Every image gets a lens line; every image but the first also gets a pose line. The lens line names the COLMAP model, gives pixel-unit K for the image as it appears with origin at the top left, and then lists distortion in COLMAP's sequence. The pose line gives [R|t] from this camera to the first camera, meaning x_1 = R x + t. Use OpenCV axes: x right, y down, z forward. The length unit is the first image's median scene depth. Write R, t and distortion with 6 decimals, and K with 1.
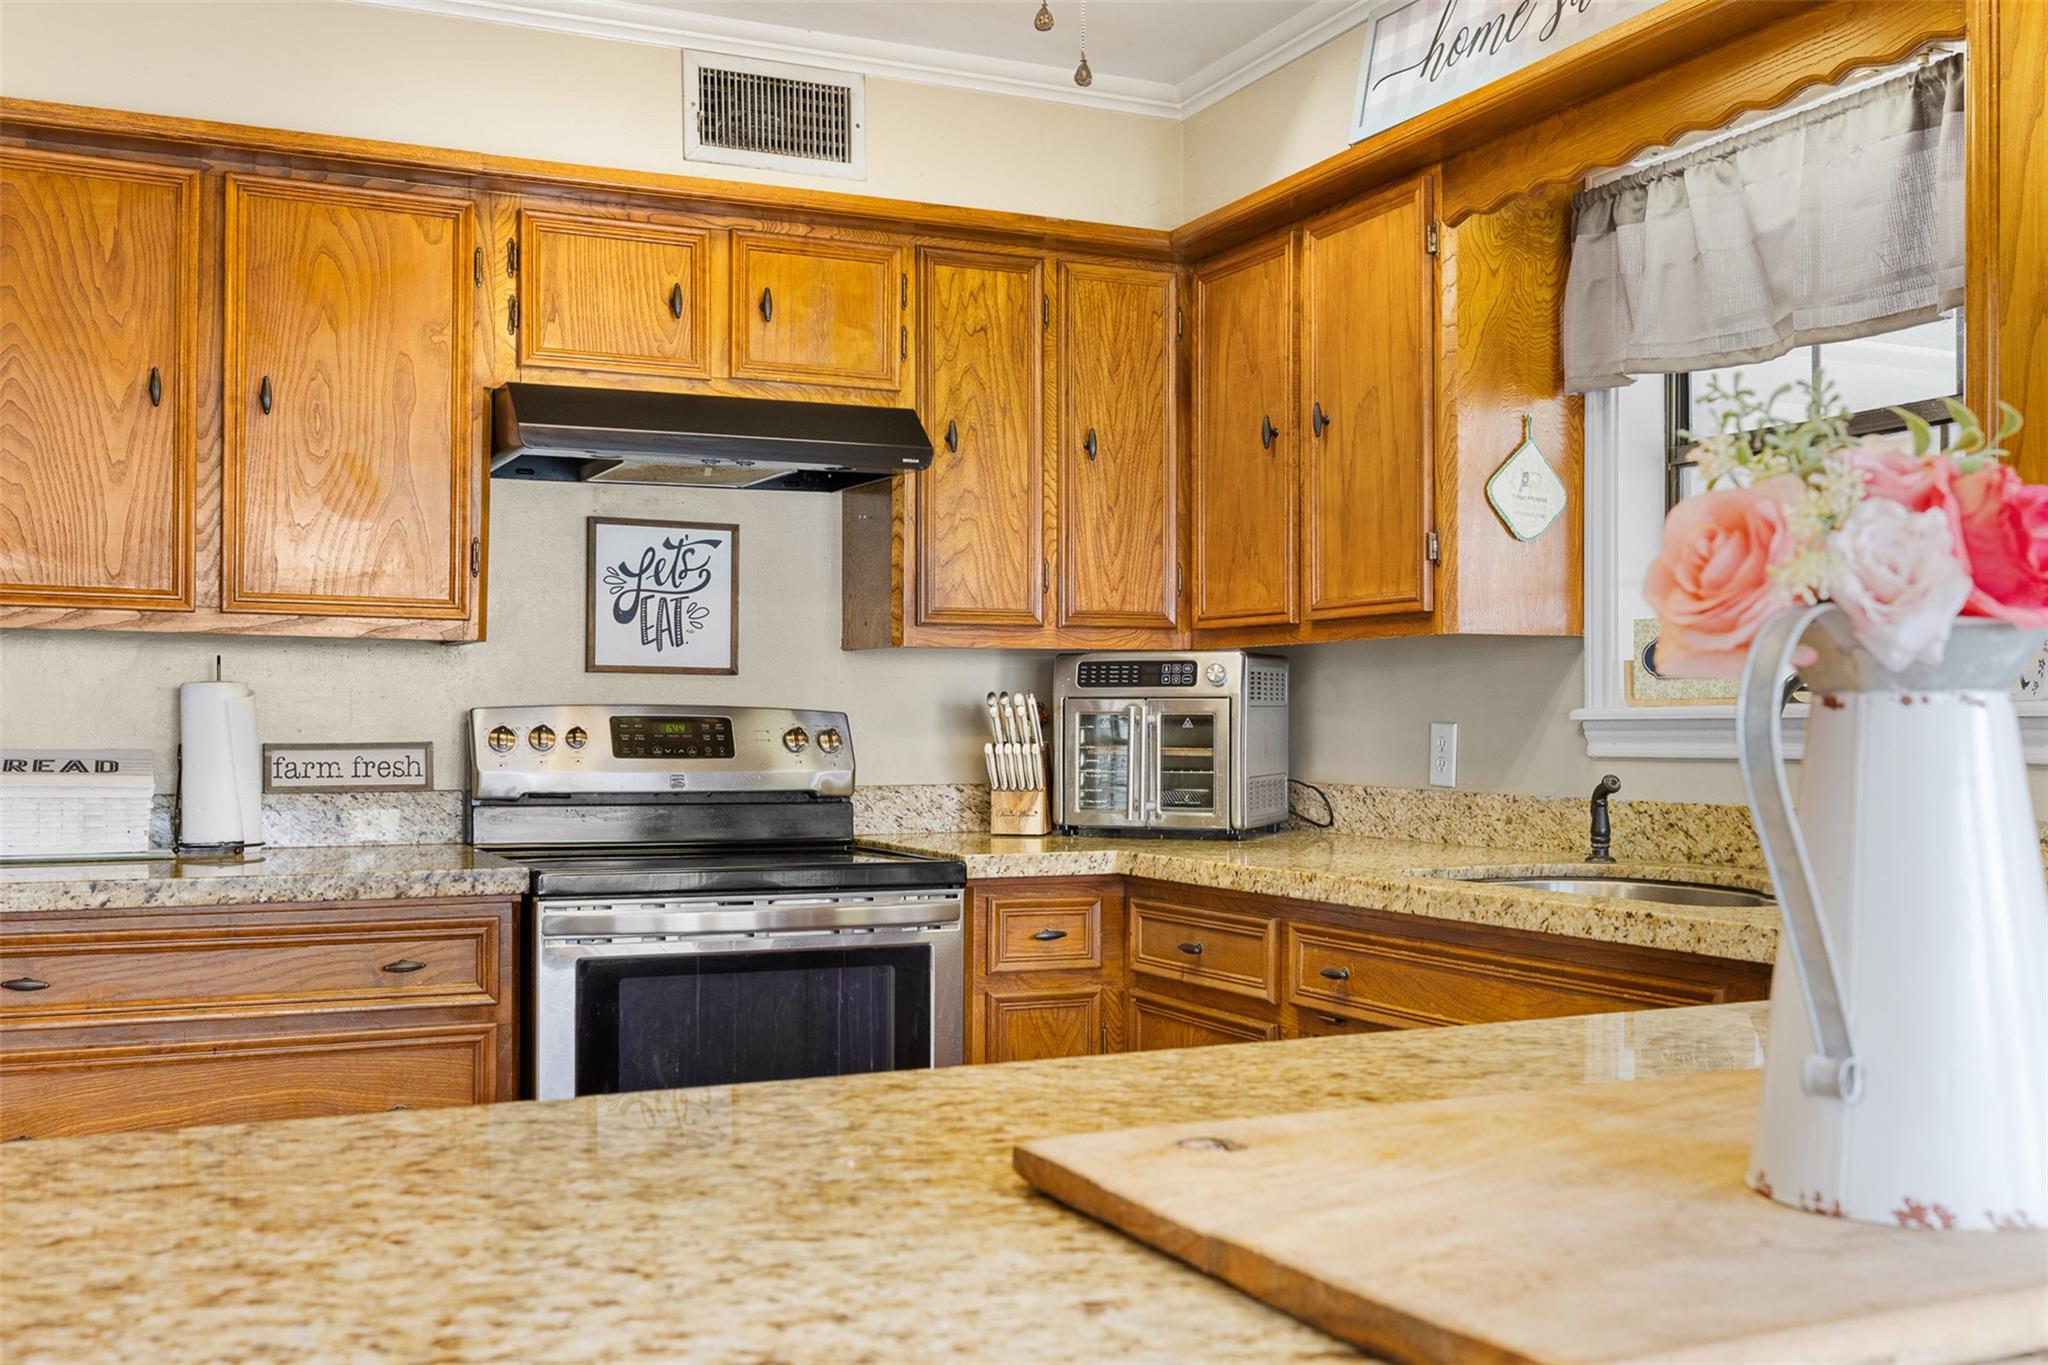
lens RADIAL K [[2006.1, 0, 1025.4], [0, 2006.1, 732.5], [0, 0, 1]] dist [0.000626, 0.001472]
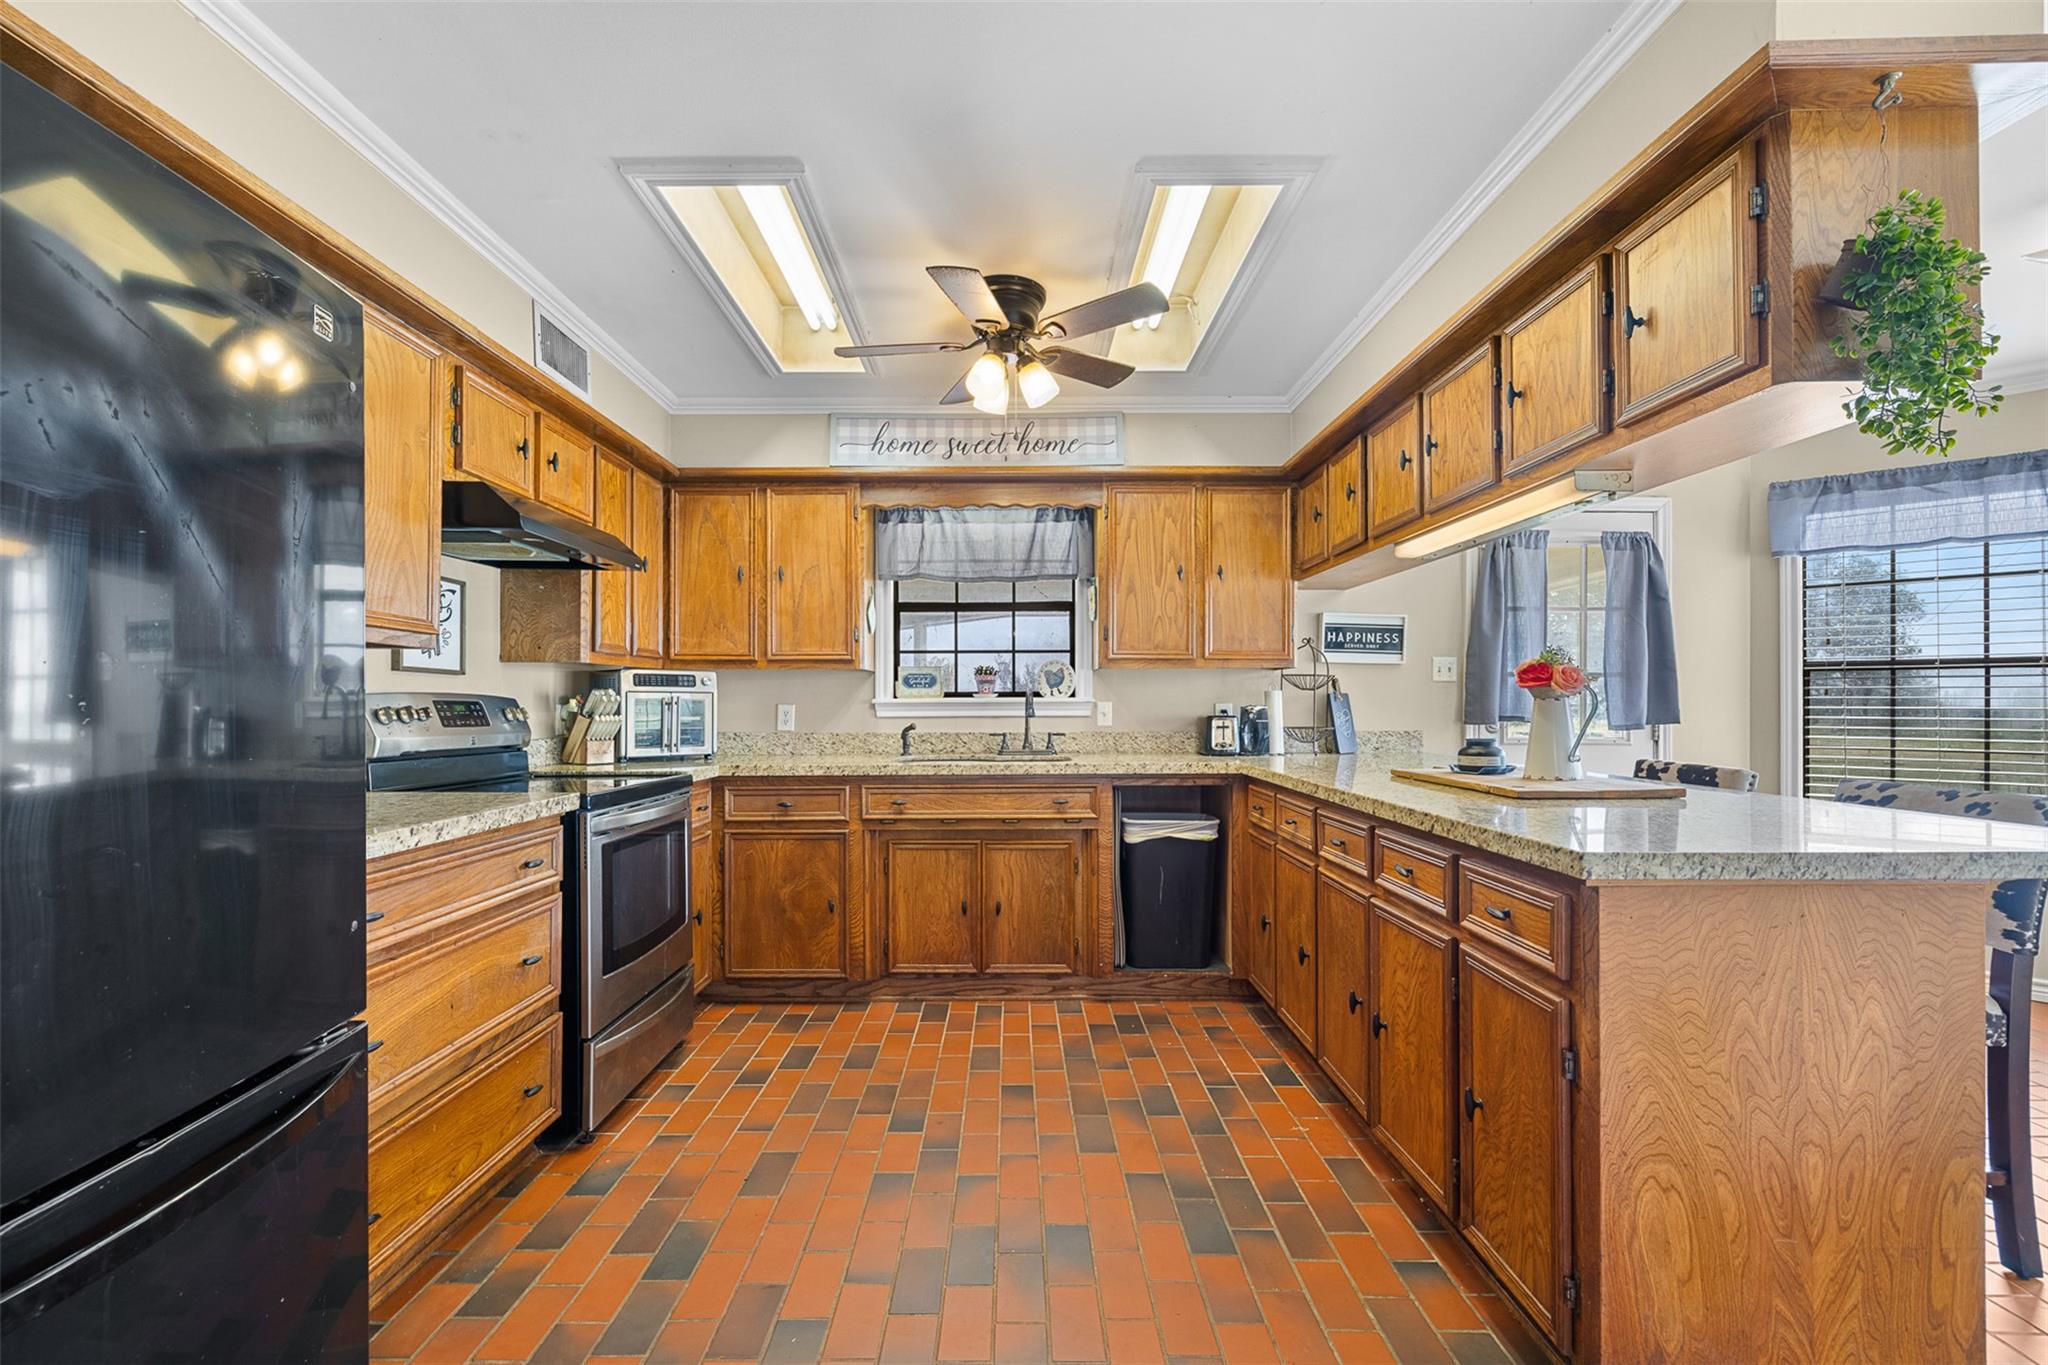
lens RADIAL K [[865.3, 0, 1016.2], [0, 865.3, 702.3], [0, 0, 1]] dist [-0.000808, -0.000001]
pose [[0.423517, 0.002178, 0.905885, -0.640043], [0.005883, 0.999969, -0.005155, -0.000627], [-0.905869, 0.007513, 0.423492, 0.332102]]
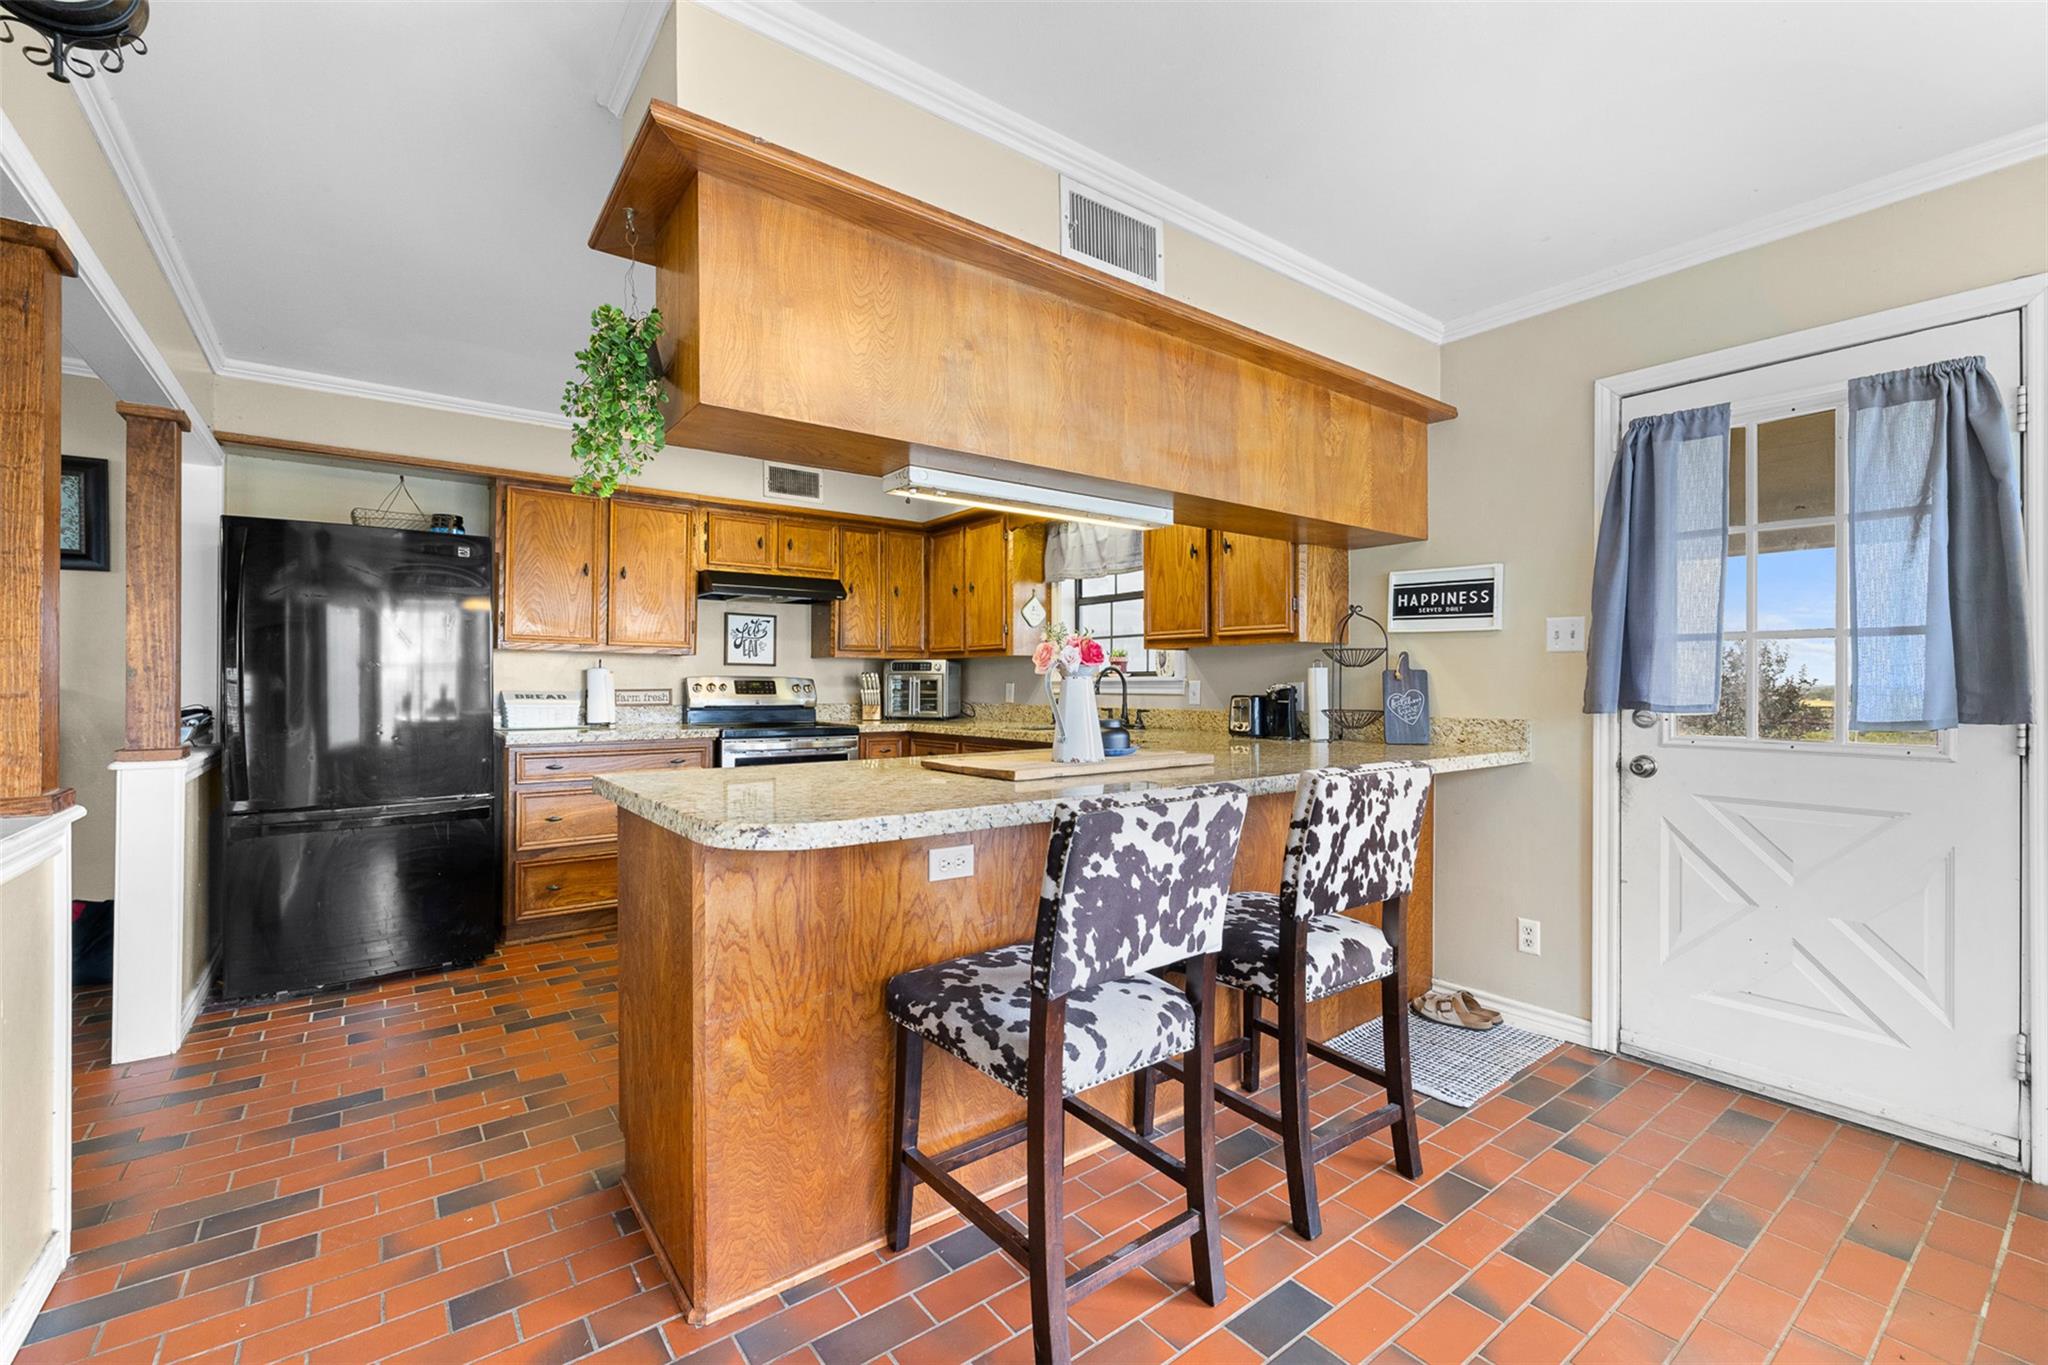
lens RADIAL K [[865.3, 0, 1016.2], [0, 865.3, 702.3], [0, 0, 1]] dist [-0.000808, -0.000001]
pose [[0.979127, -0.002693, 0.203230, -0.061283], [-0.000643, 0.999866, 0.016345, 0.003595], [-0.203247, -0.016135, 0.978995, -0.351432]]
